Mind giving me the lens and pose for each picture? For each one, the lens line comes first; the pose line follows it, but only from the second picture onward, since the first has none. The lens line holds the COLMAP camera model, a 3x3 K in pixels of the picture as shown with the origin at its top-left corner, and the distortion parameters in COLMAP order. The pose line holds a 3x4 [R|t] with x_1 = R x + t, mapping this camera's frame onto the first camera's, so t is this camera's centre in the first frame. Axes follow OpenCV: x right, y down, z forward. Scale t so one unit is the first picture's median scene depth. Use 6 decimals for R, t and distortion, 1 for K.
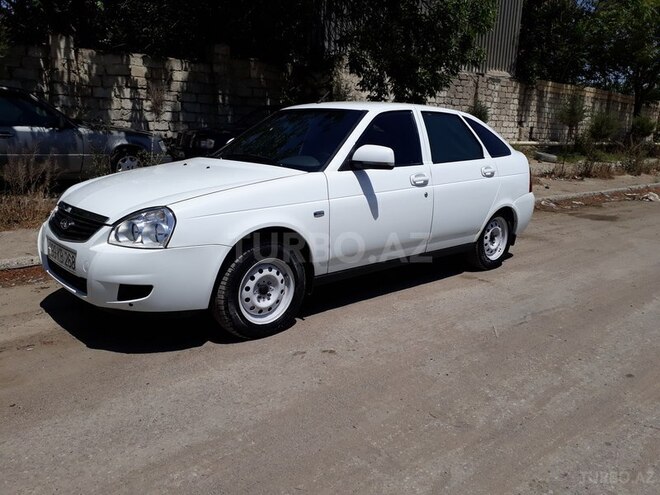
lens RADIAL K [[520.9, 0, 333.6], [0, 520.9, 250.3], [0, 0, 1]] dist [0.002901, -0.002754]
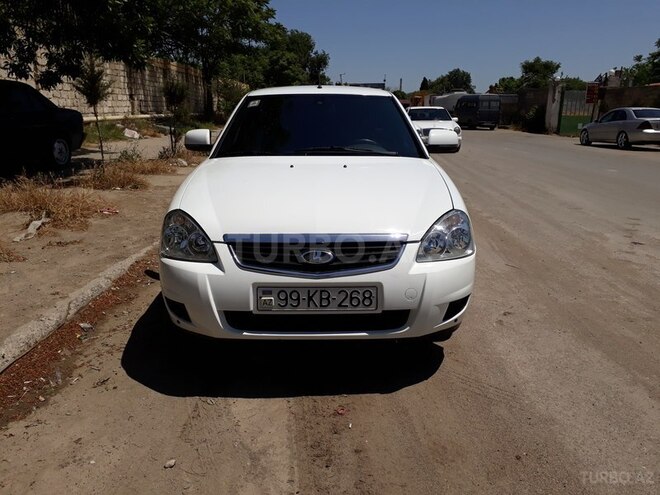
lens RADIAL K [[520.9, 0, 331.2], [0, 520.9, 245.8], [0, 0, 1]] dist [0.002901, -0.002754]
pose [[0.677350, -0.211533, 0.704593, -0.135465], [0.179766, 0.976326, 0.120297, -0.020272], [-0.713359, 0.045179, 0.699341, 0.060321]]
